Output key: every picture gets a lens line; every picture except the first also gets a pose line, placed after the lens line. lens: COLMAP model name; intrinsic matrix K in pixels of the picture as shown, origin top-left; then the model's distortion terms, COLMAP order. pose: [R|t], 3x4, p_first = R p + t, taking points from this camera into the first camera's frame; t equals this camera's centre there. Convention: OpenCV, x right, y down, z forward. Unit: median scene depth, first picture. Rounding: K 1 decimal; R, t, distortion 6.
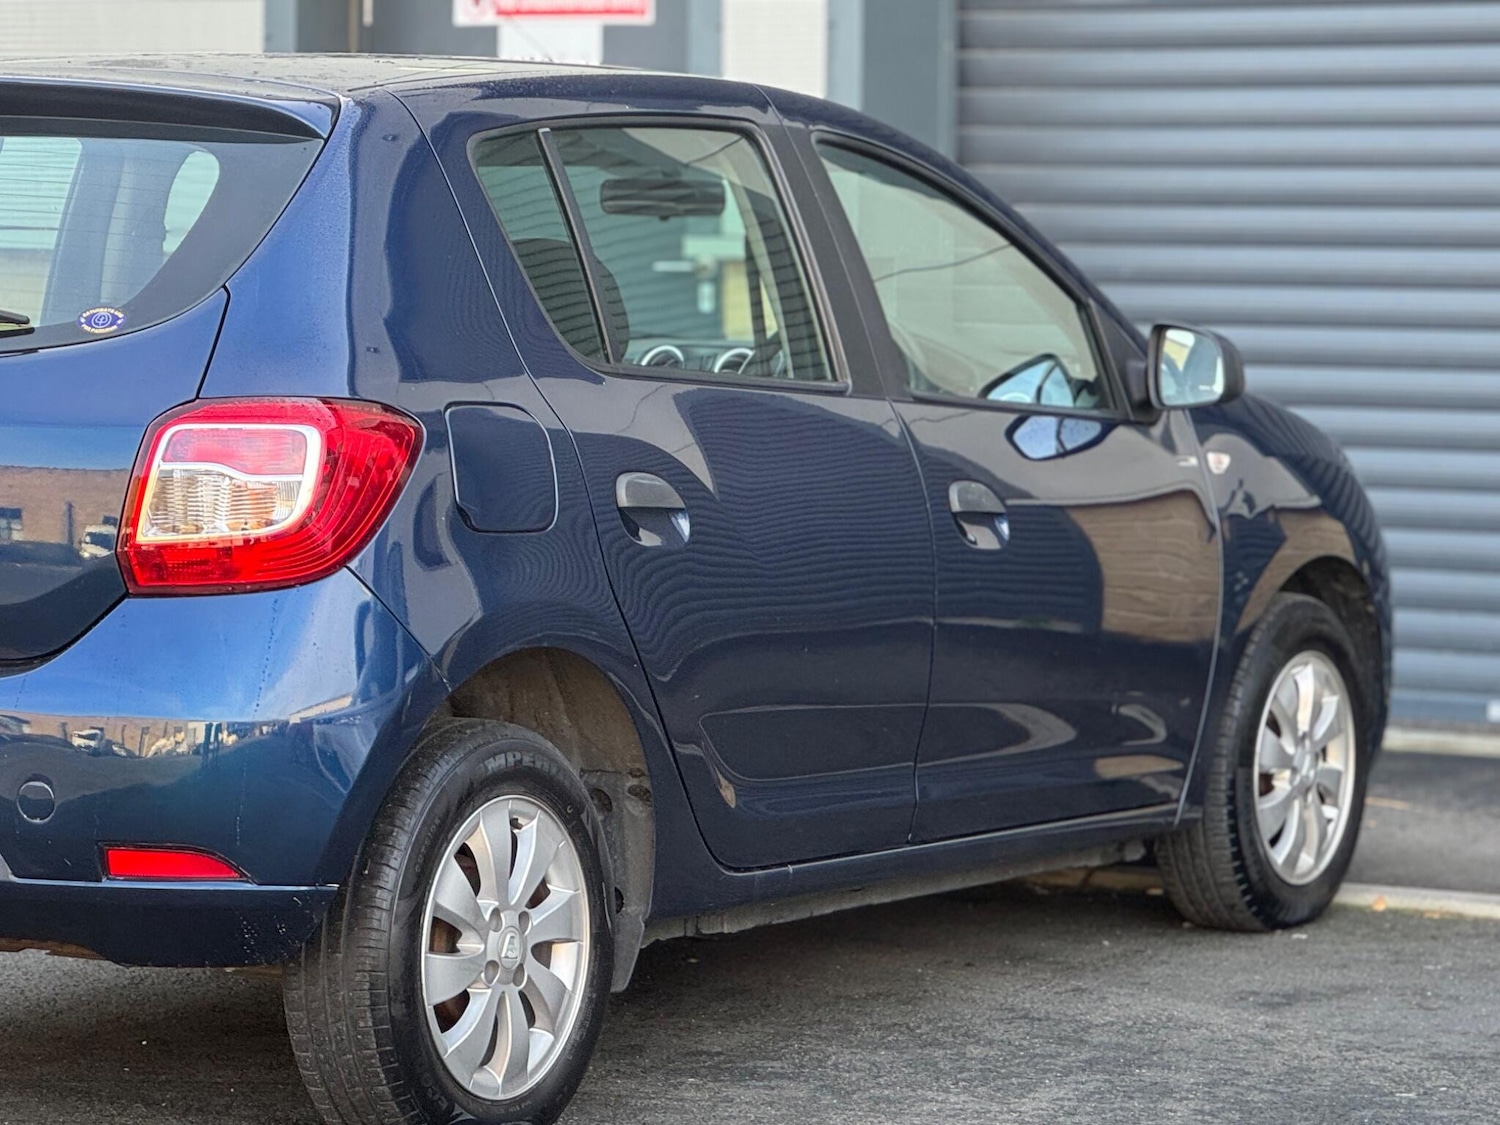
lens RADIAL K [[5316.4, 0, 854.5], [0, 5316.4, 558.7], [0, 0, 1]] dist [-0.140734, 0.000000]
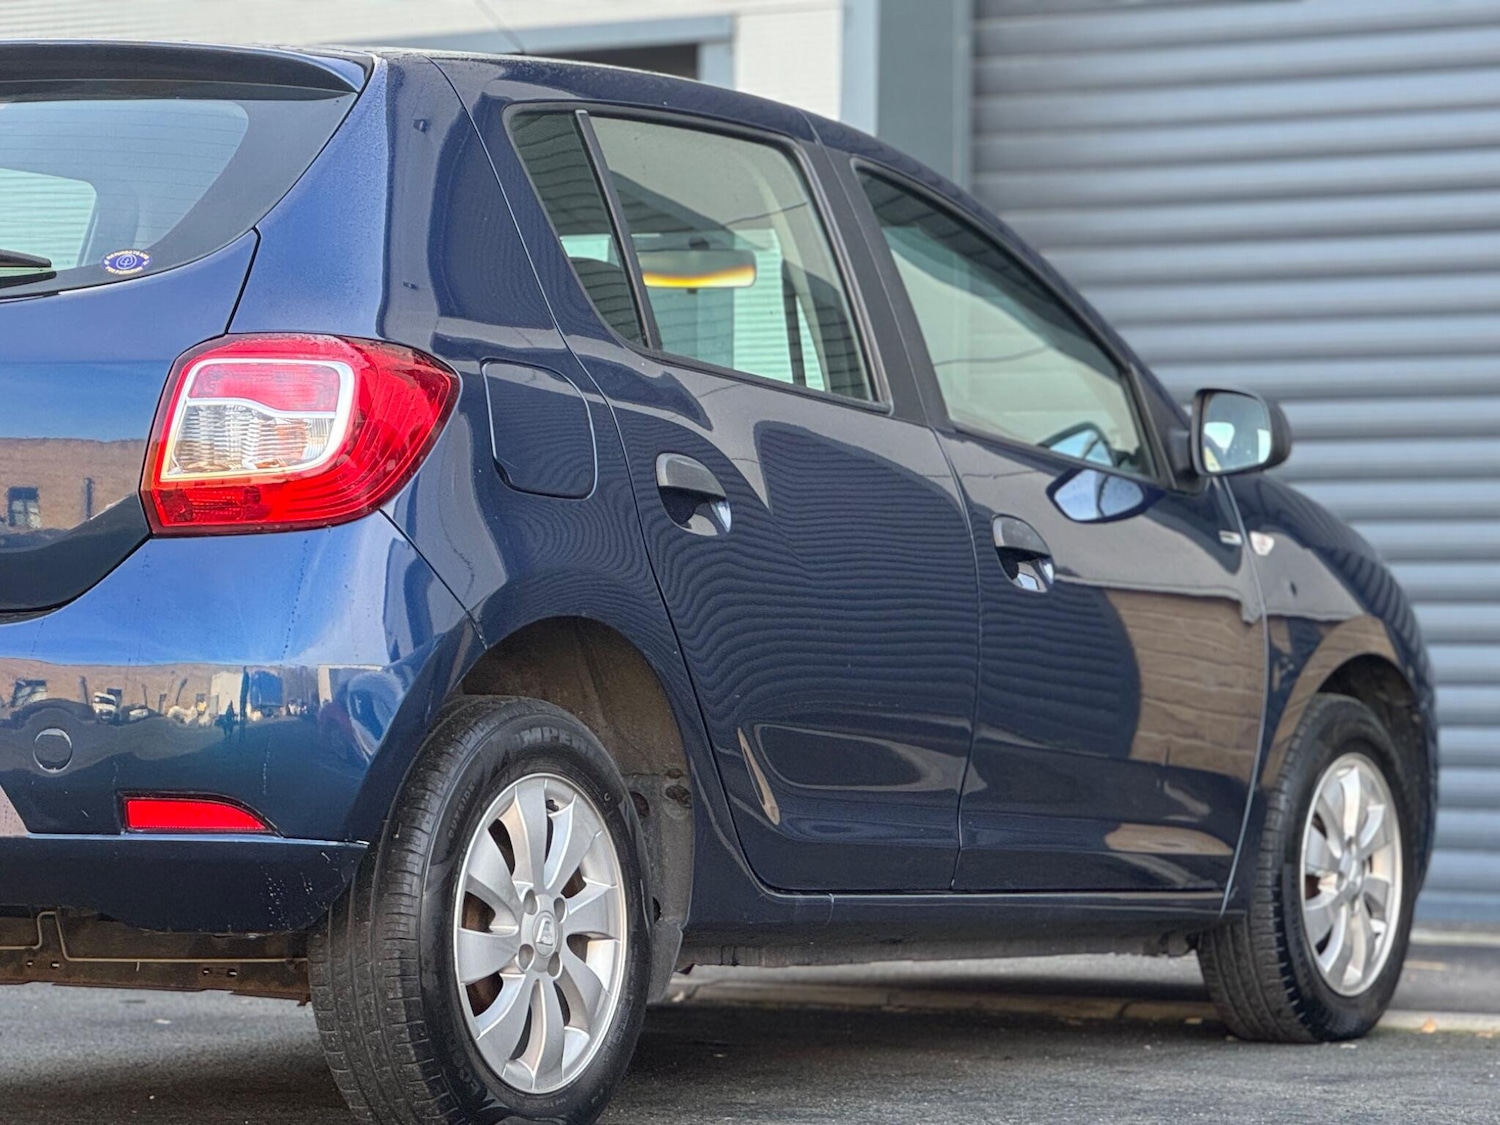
lens RADIAL K [[5316.4, 0, 764.7], [0, 5316.4, 556.7], [0, 0, 1]] dist [-0.140734, 0.000000]
pose [[0.999960, -0.000239, -0.008988, -0.016546], [-0.000648, 0.995123, -0.098638, 0.097768], [0.008968, 0.098640, 0.995083, 0.044936]]
